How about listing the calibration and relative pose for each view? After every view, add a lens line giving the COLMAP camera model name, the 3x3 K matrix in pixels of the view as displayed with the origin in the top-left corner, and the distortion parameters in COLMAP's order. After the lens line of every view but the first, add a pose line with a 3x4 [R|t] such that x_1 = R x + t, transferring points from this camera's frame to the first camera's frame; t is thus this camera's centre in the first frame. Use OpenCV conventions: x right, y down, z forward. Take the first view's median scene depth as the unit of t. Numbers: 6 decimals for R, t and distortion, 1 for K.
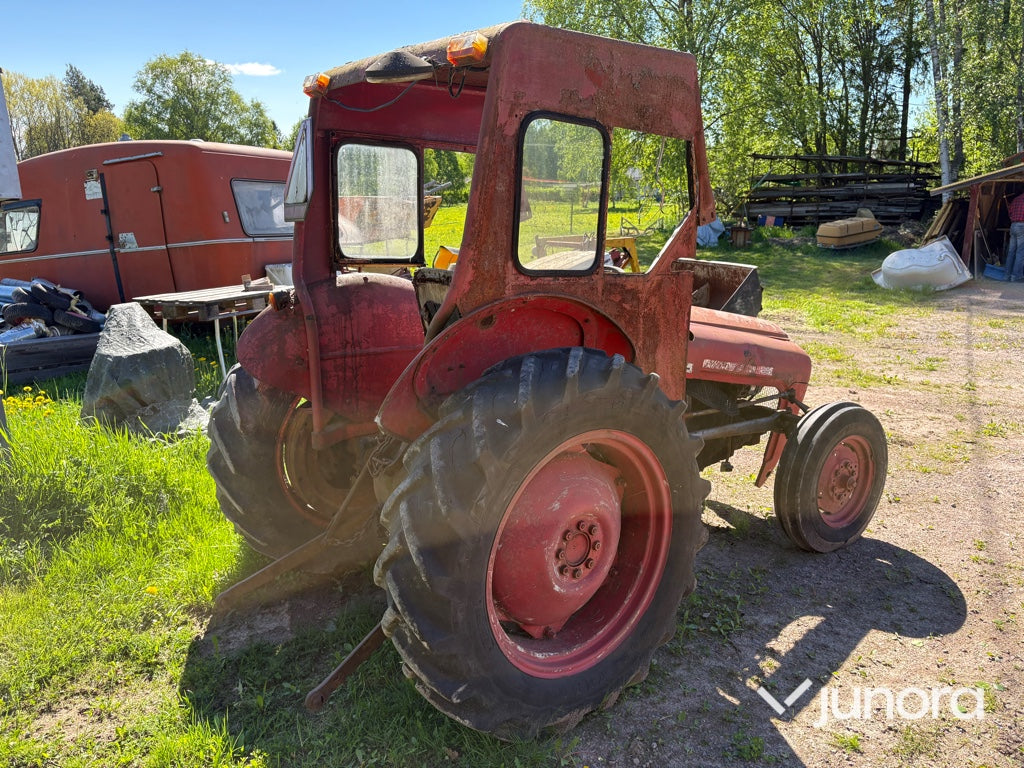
lens RADIAL K [[776.1, 0, 510.4], [0, 776.1, 393.8], [0, 0, 1]] dist [0.058020, -0.064444]
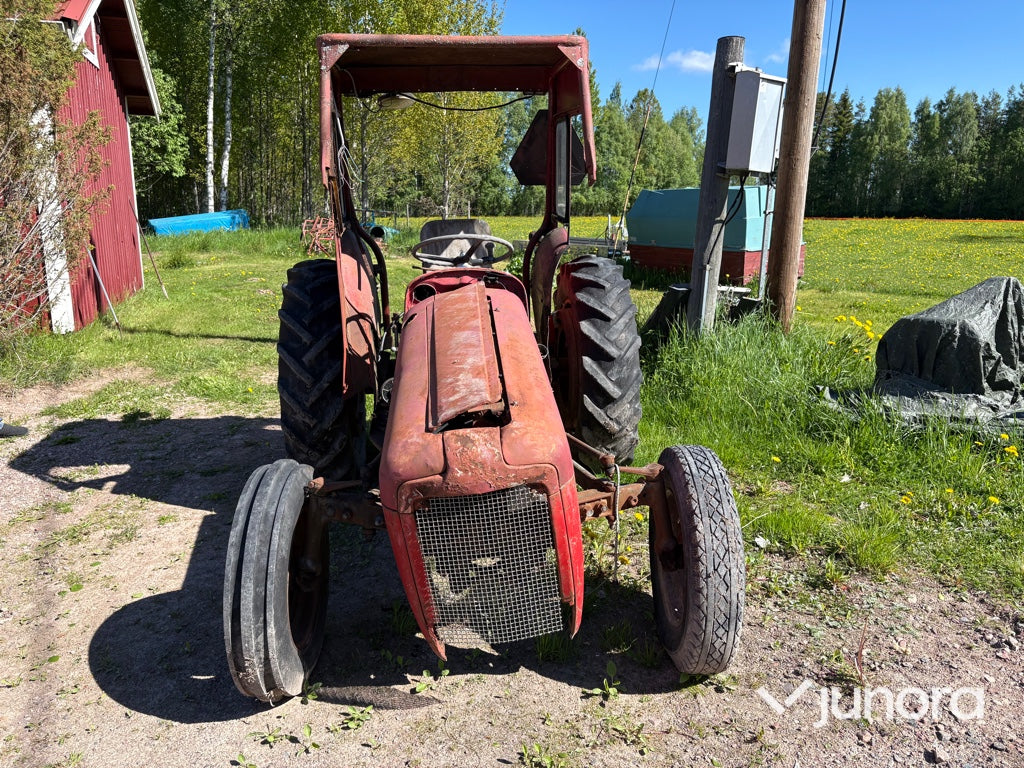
lens RADIAL K [[776.1, 0, 506.1], [0, 776.1, 383.9], [0, 0, 1]] dist [0.058020, -0.064444]
pose [[-0.551160, 0.209481, -0.807676, 0.994183], [-0.180369, 0.915175, 0.360447, -0.387998], [0.814672, 0.344344, -0.466623, 1.729491]]
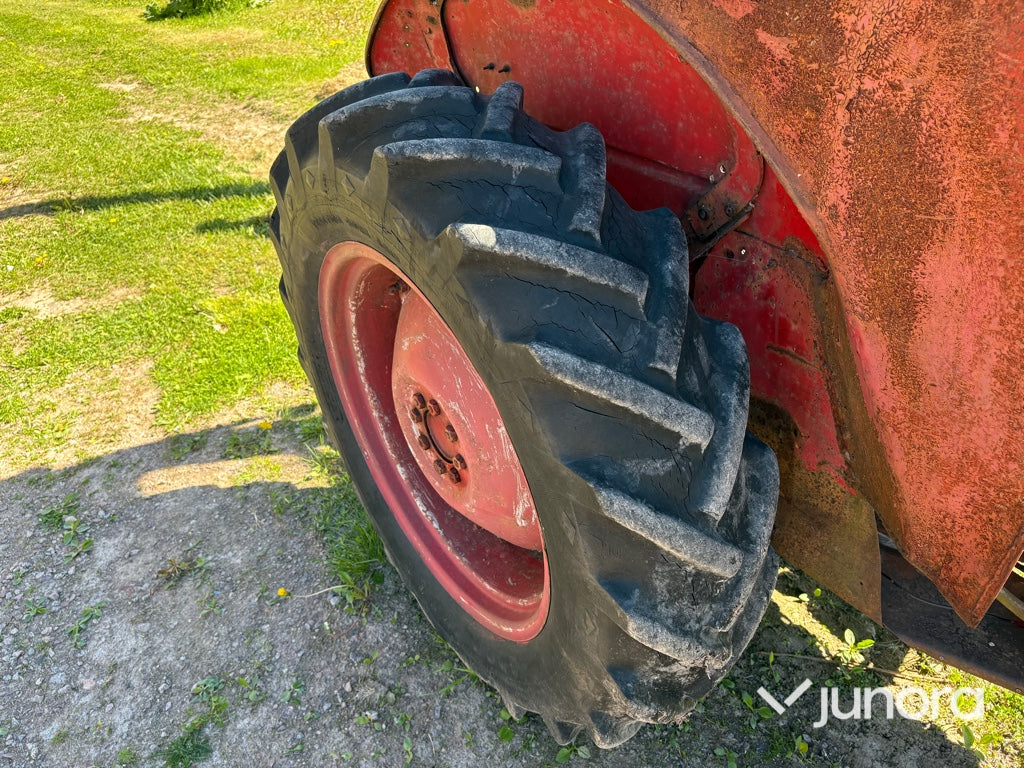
lens RADIAL K [[776.1, 0, 505.1], [0, 776.1, 387.3], [0, 0, 1]] dist [0.058020, -0.064444]
pose [[-0.061354, 0.594917, -0.801442, 0.432762], [-0.153518, 0.787776, 0.596525, -0.156517], [0.986239, 0.159635, 0.042997, 0.813741]]
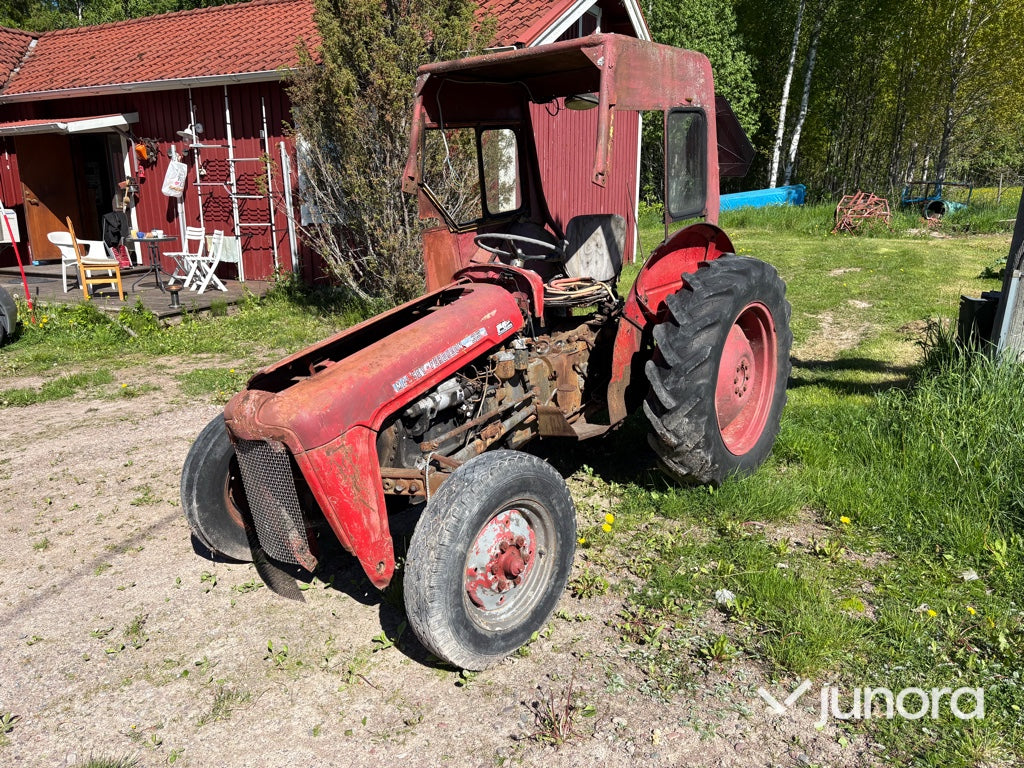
lens RADIAL K [[776.1, 0, 513.5], [0, 776.1, 385.0], [0, 0, 1]] dist [0.058020, -0.064444]
pose [[-0.973932, 0.100355, -0.203433, 0.368728], [-0.006402, 0.884297, 0.466881, -0.526226], [0.226749, 0.456013, -0.860603, 2.232615]]
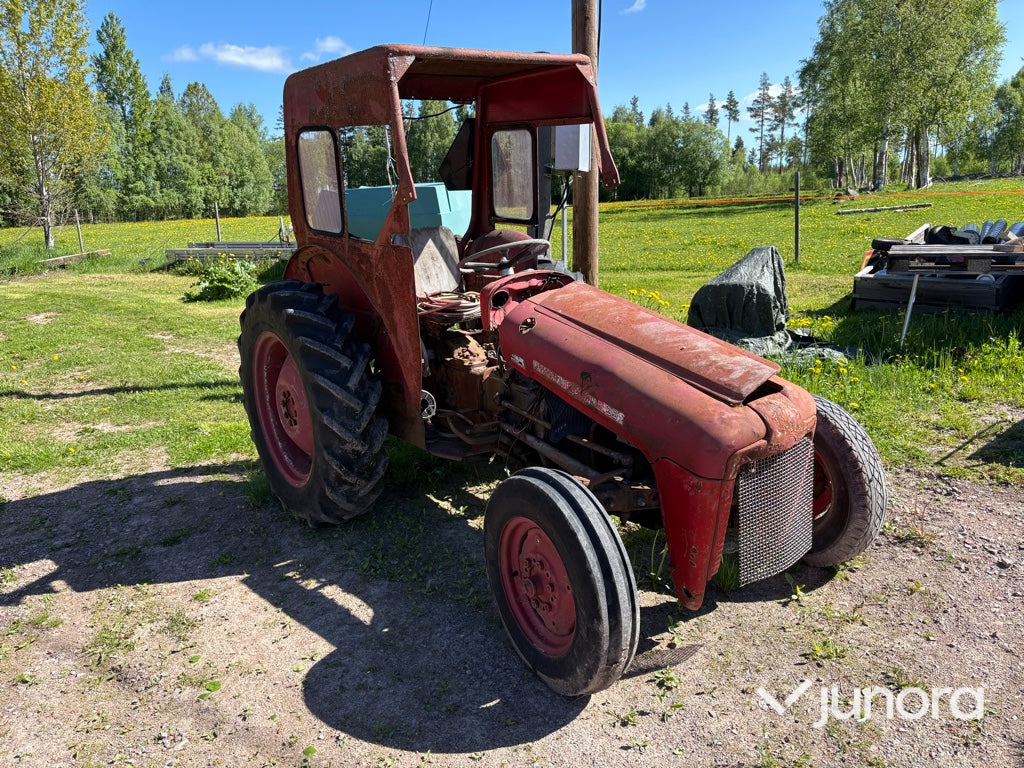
lens RADIAL K [[776.1, 0, 505.0], [0, 776.1, 389.3], [0, 0, 1]] dist [0.058020, -0.064444]
pose [[-0.057230, 0.270252, -0.961087, 1.260993], [-0.183781, 0.943362, 0.276211, -0.284217], [0.981300, 0.192437, -0.004322, 1.141493]]
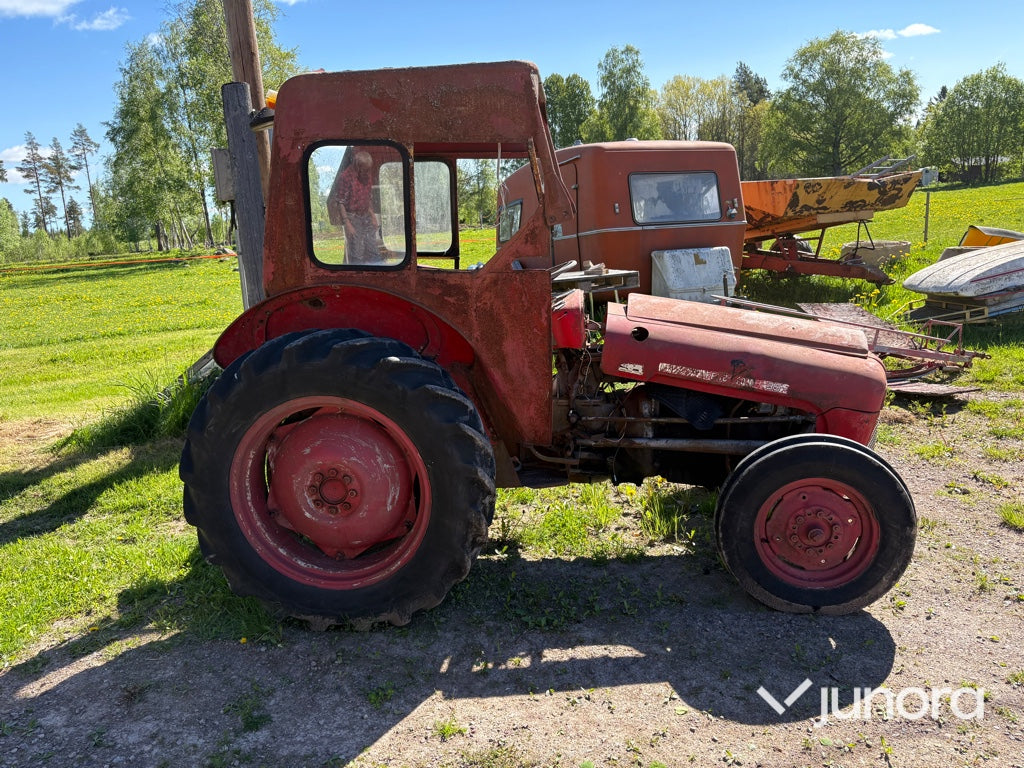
lens RADIAL K [[776.1, 0, 510.3], [0, 776.1, 385.5], [0, 0, 1]] dist [0.058020, -0.064444]
pose [[0.709006, 0.130443, -0.693033, 0.900794], [-0.120174, 0.990718, 0.063529, -0.063849], [0.694887, 0.038242, 0.718101, 0.236811]]
